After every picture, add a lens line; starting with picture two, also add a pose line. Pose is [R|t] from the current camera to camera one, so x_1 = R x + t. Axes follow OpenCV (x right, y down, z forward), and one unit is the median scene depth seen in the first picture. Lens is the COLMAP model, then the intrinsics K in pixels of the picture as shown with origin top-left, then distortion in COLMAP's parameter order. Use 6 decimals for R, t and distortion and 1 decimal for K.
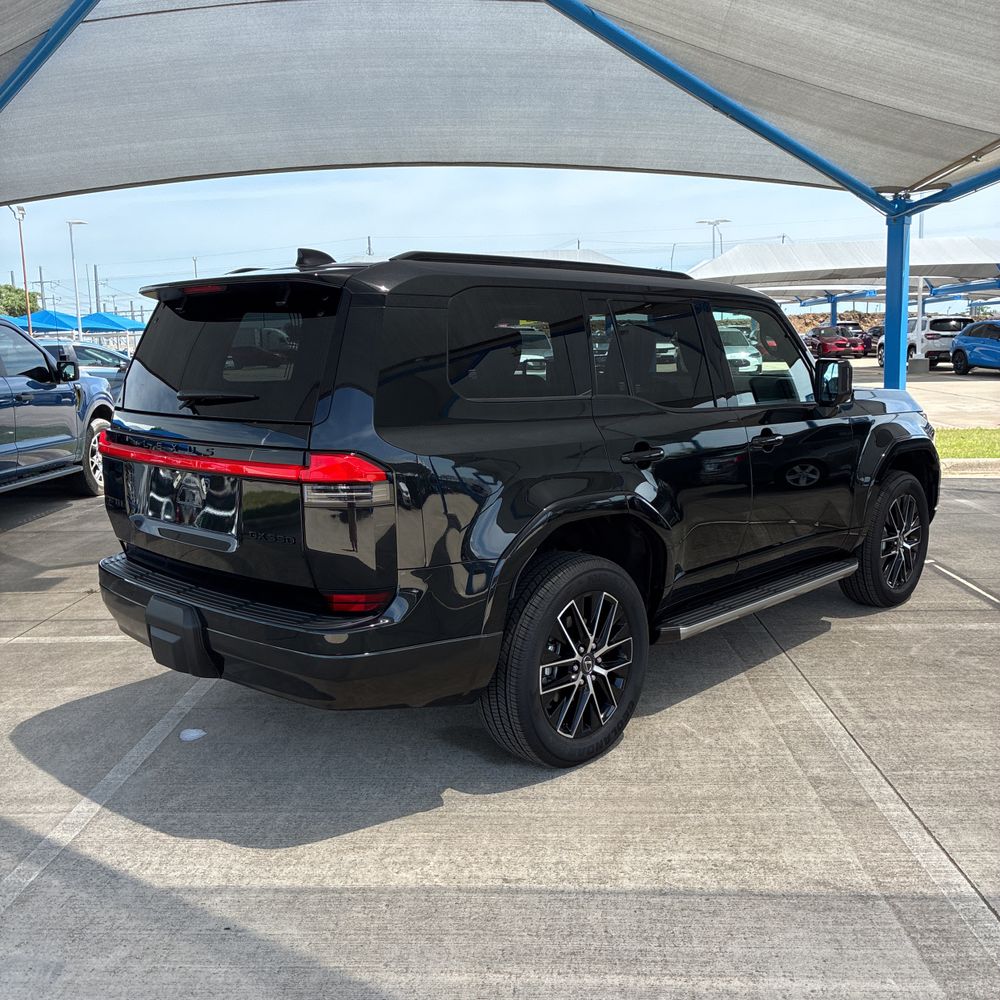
lens RADIAL K [[1018.1, 0, 508.8], [0, 1018.1, 493.1], [0, 0, 1]] dist [0.010849, 0.000000]
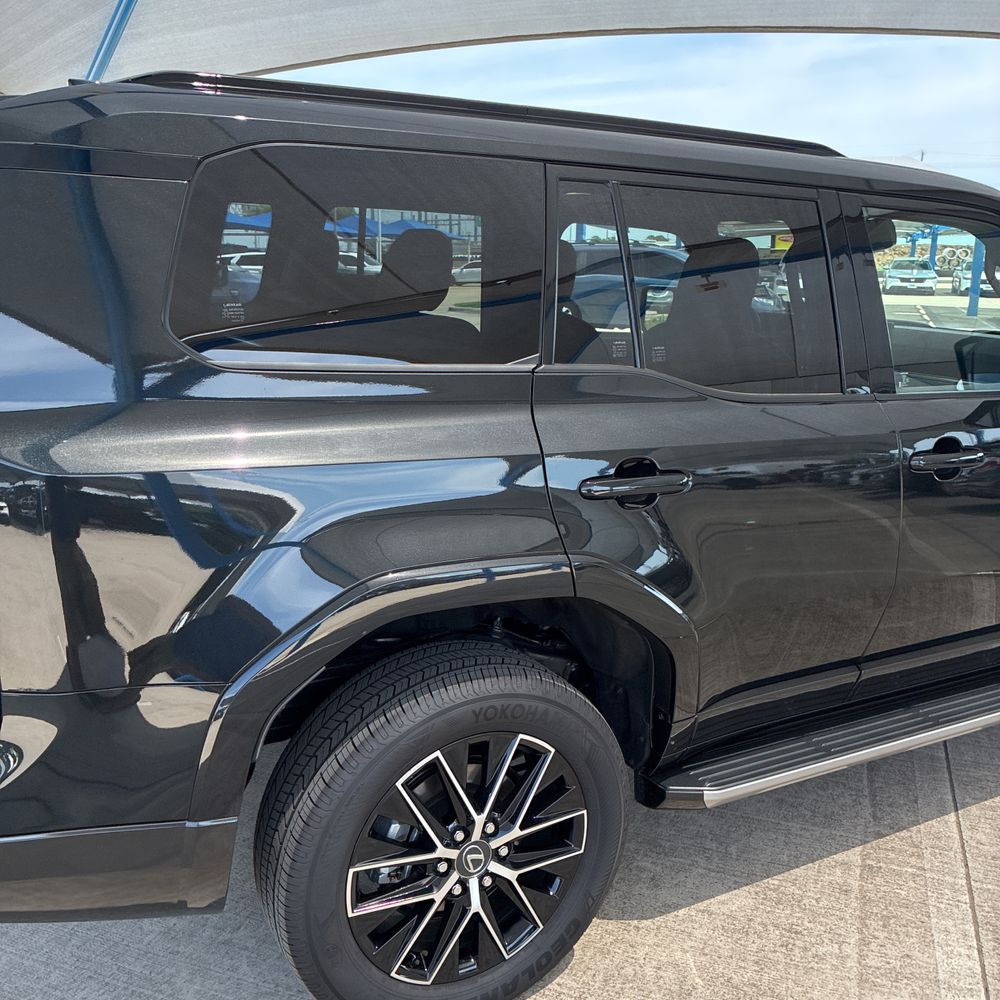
lens RADIAL K [[1018.1, 0, 480.8], [0, 1018.1, 490.5], [0, 0, 1]] dist [0.010849, 0.000000]
pose [[0.947766, 0.106016, -0.300832, 0.209191], [-0.082084, 0.992449, 0.091142, -0.074320], [0.308223, -0.061687, 0.949312, 0.454584]]
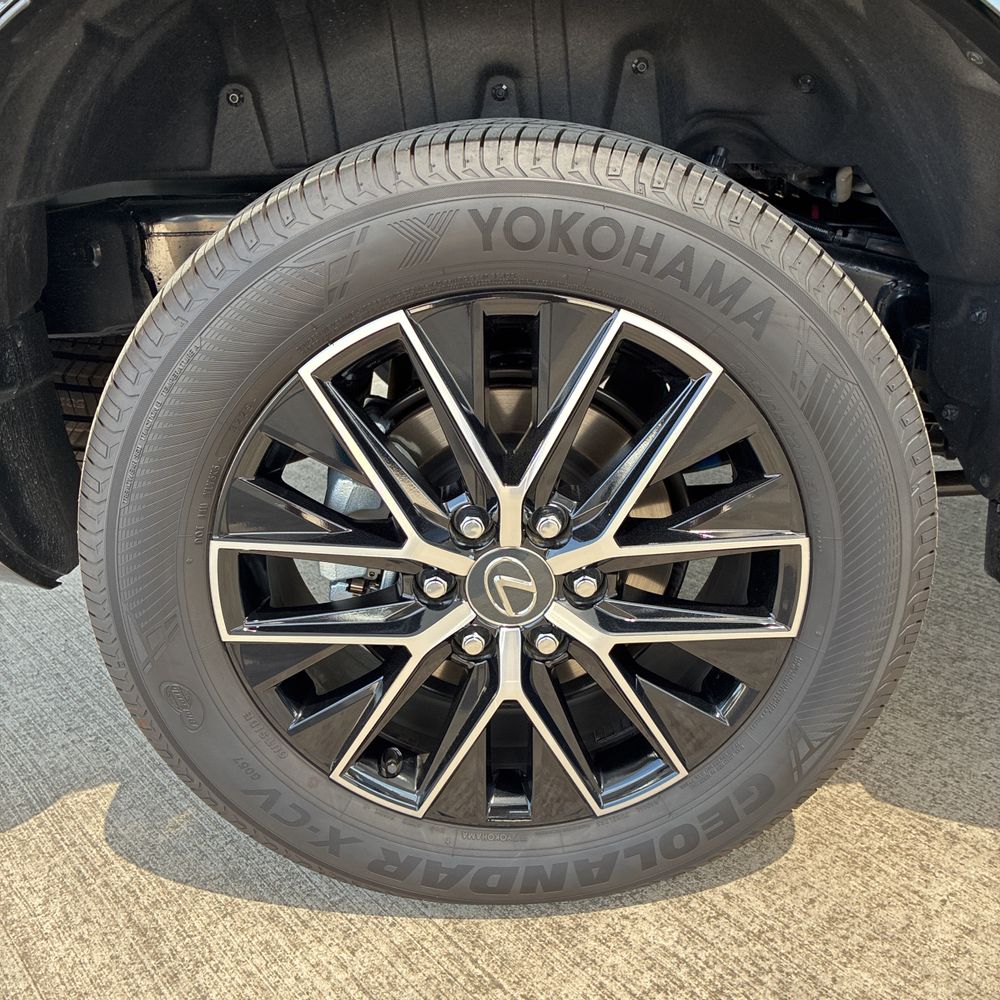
lens RADIAL K [[1018.1, 0, 497.5], [0, 1018.1, 498.4], [0, 0, 1]] dist [0.010849, 0.000000]
pose [[0.693937, 0.268145, -0.668244, 0.219351], [-0.089806, 0.953055, 0.289172, 0.069356], [0.714413, -0.140655, 0.685441, 0.768228]]
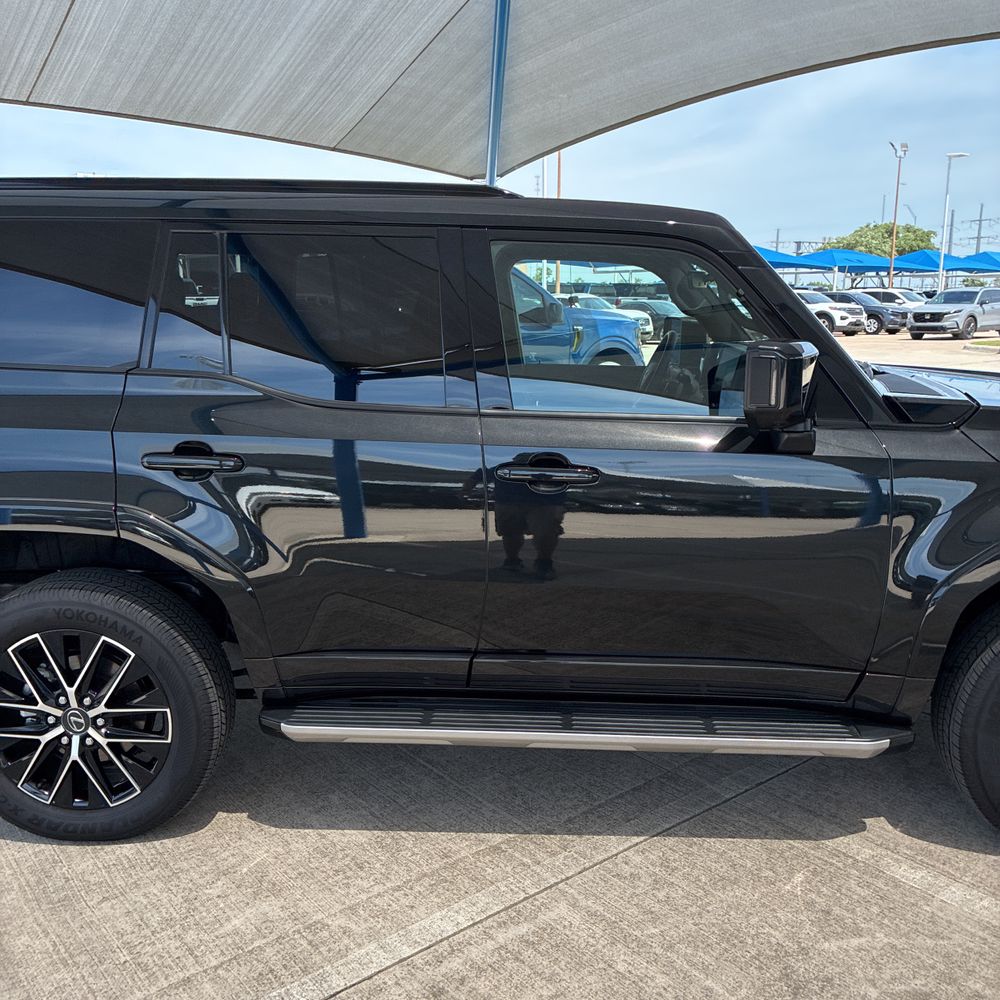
lens RADIAL K [[1018.1, 0, 506.5], [0, 1018.1, 496.2], [0, 0, 1]] dist [0.010849, 0.000000]
pose [[0.656528, 0.169012, -0.735123, 0.766981], [-0.124590, 0.985486, 0.115303, -0.119142], [0.743941, 0.015889, 0.668056, 0.671407]]
